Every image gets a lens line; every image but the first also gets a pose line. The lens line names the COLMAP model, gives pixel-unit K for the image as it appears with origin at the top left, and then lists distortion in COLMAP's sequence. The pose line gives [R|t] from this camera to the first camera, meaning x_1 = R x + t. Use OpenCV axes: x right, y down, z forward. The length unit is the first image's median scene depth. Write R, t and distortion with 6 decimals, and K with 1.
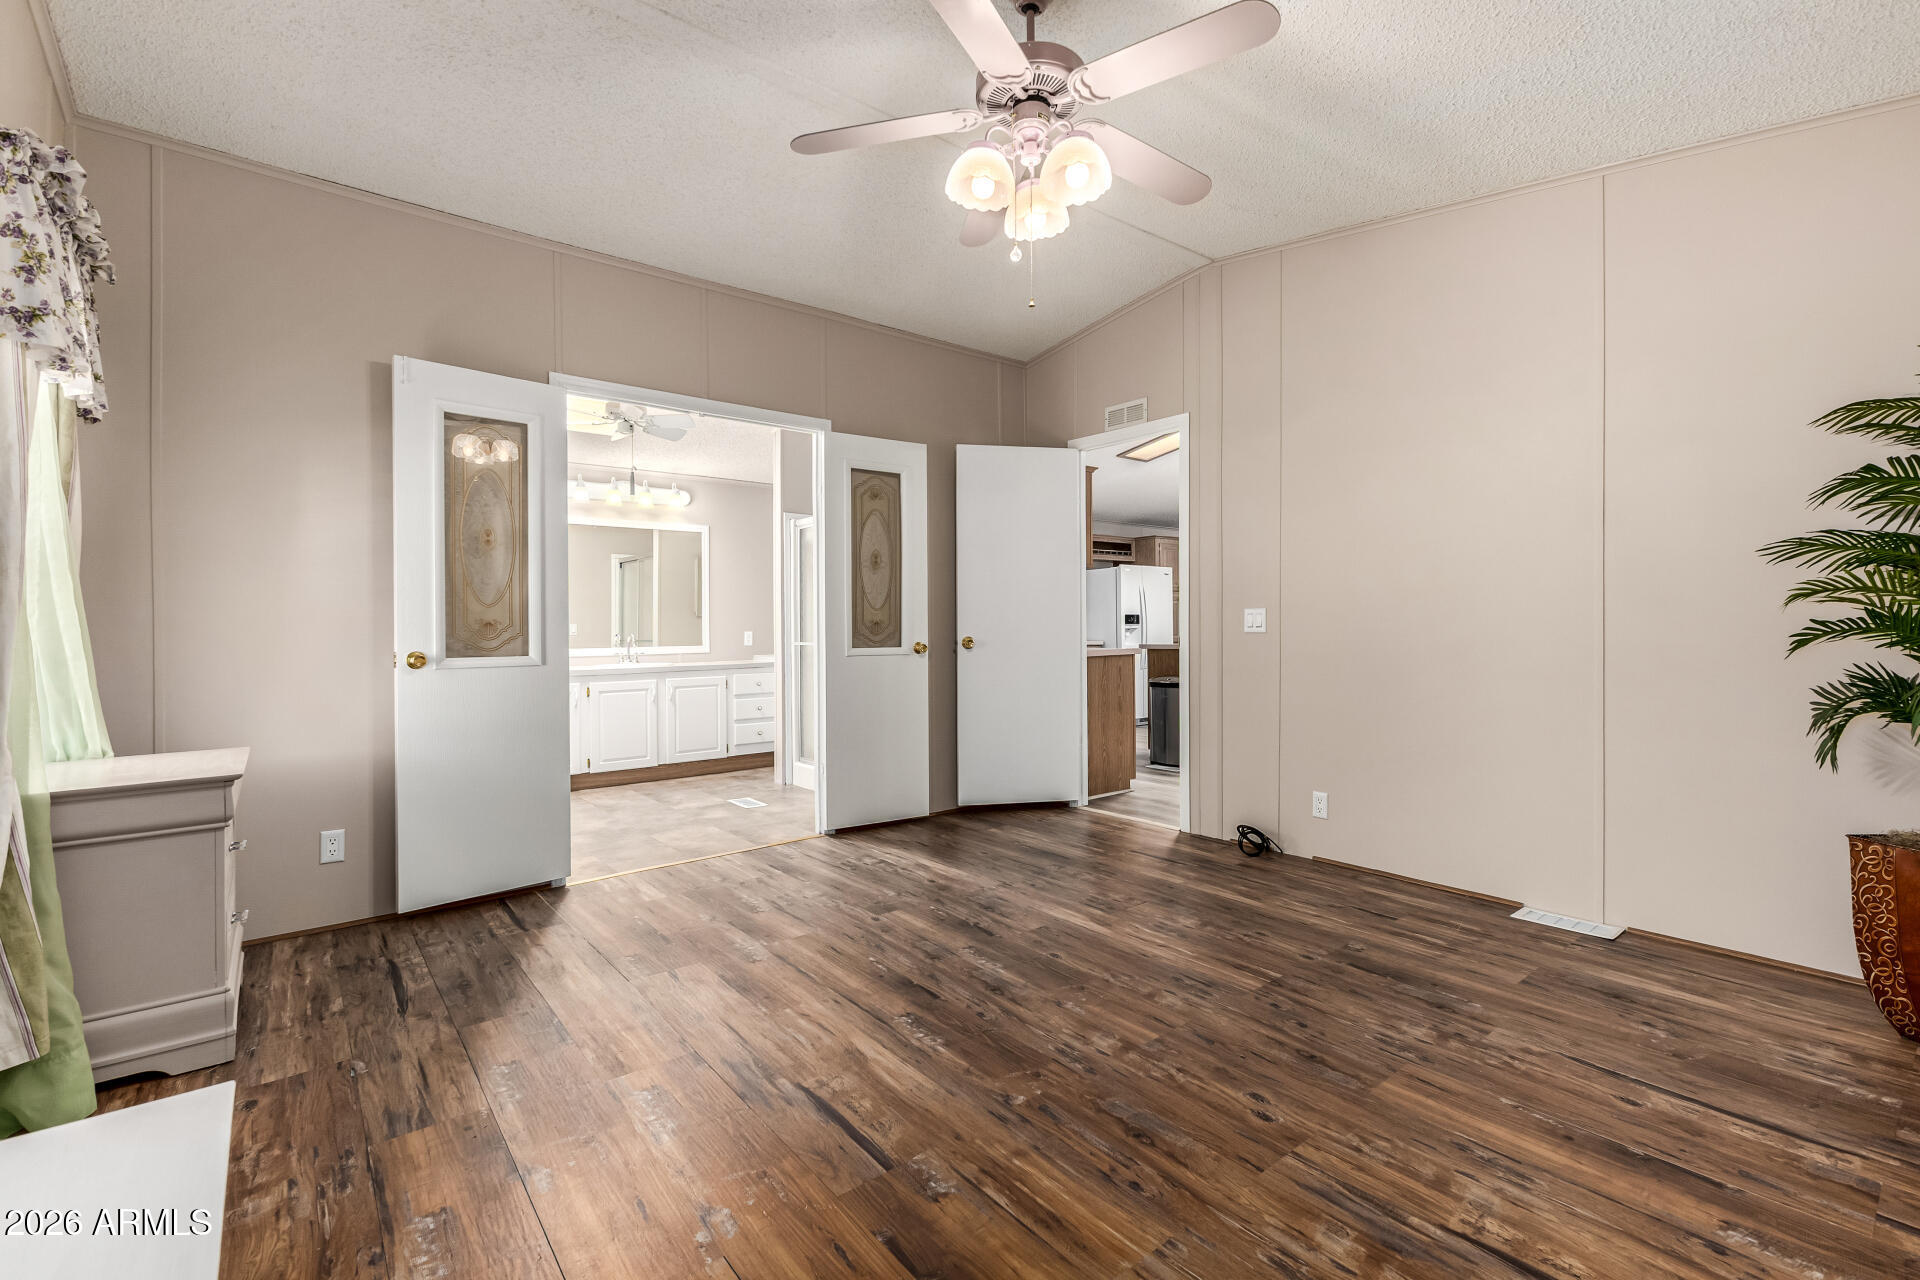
lens RADIAL K [[855.7, 0, 991.3], [0, 855.7, 634.8], [0, 0, 1]] dist [-0.001867, -0.000185]
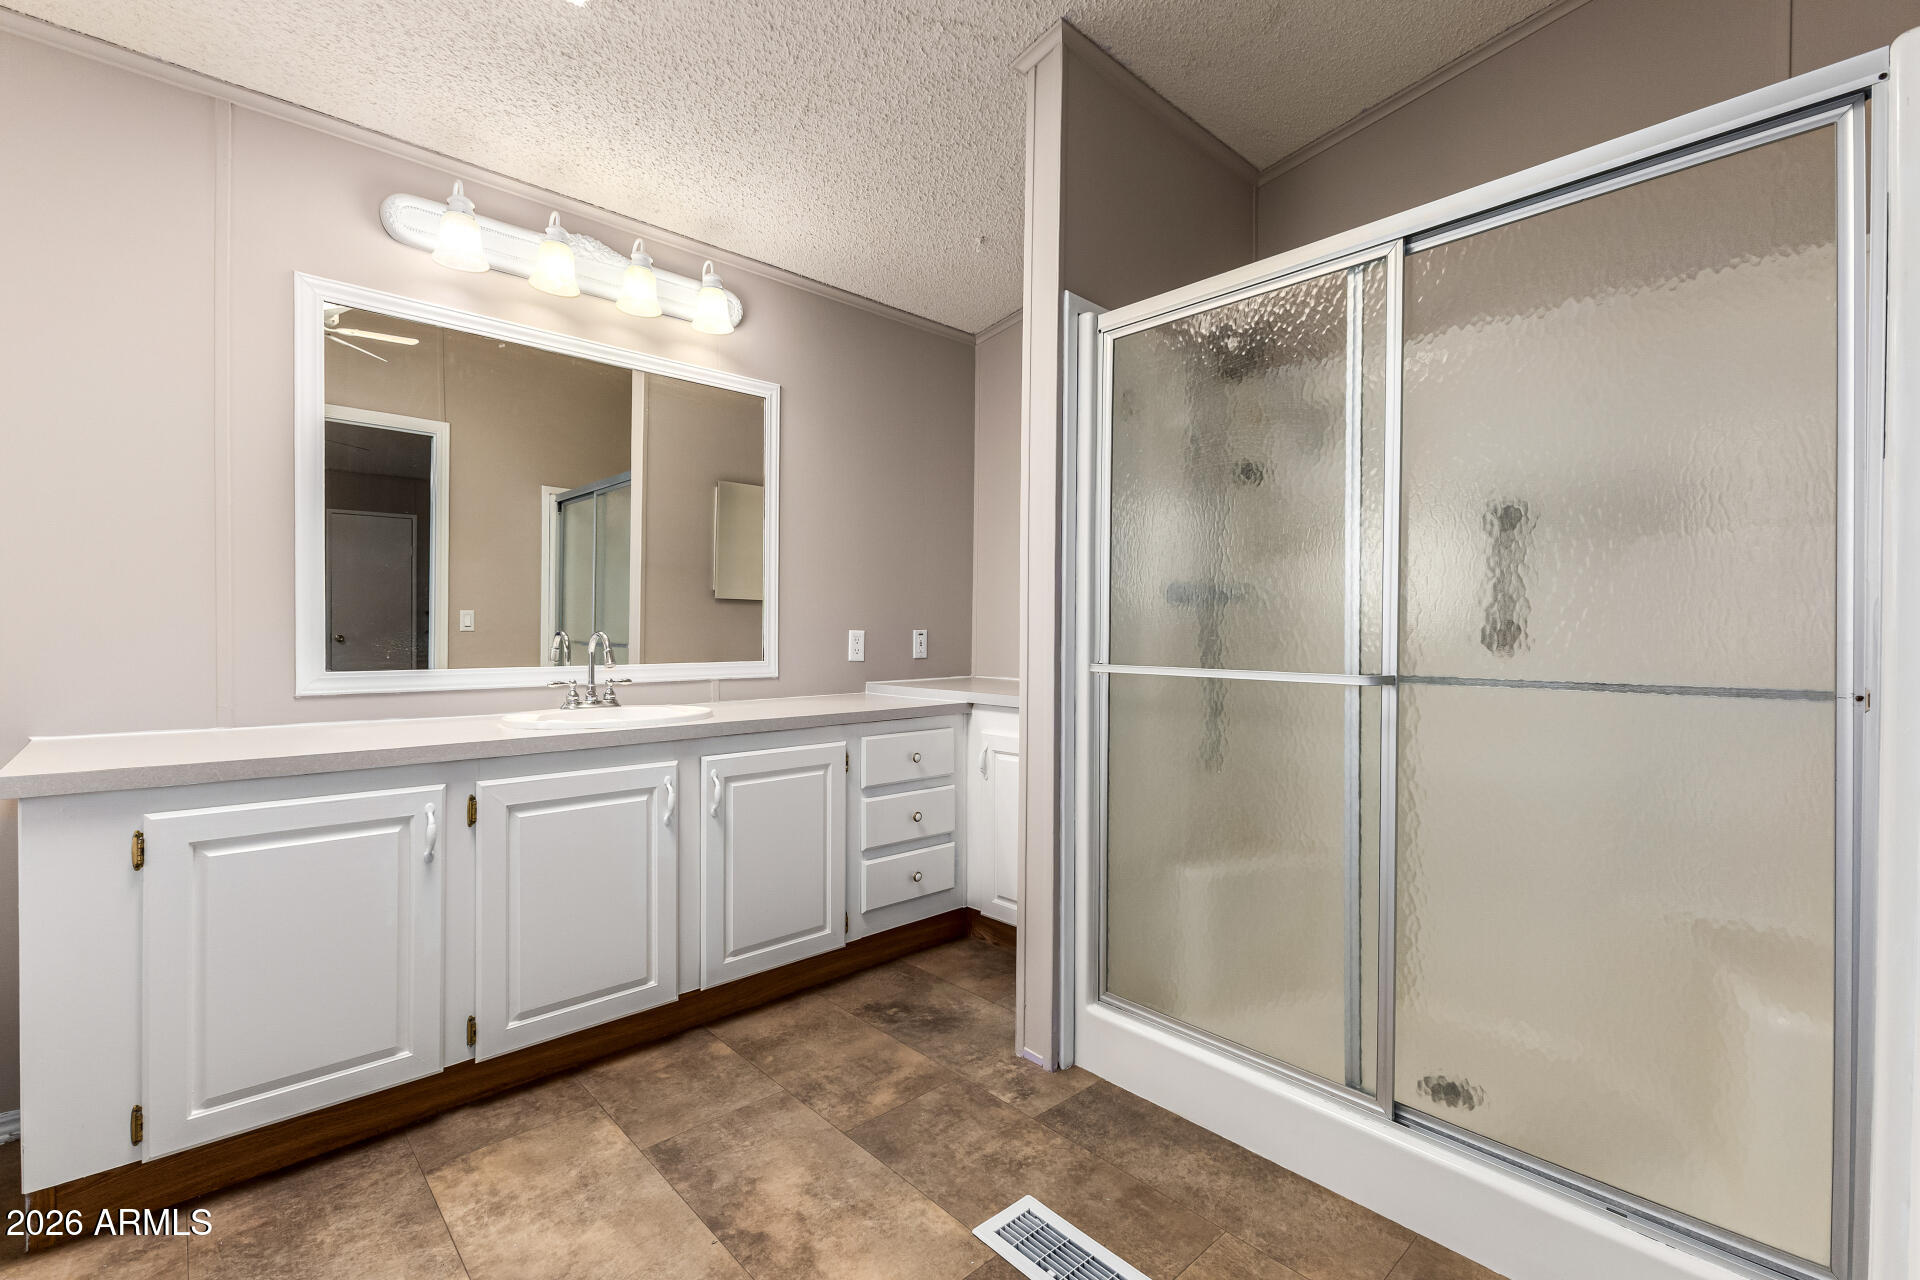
lens RADIAL K [[855.7, 0, 991.3], [0, 855.7, 634.8], [0, 0, 1]] dist [-0.001867, -0.000185]
pose [[0.997340, 0.005611, 0.072679, -0.266751], [-0.005140, 0.999965, -0.006667, 0.001396], [-0.072714, 0.006275, 0.997333, 0.589740]]
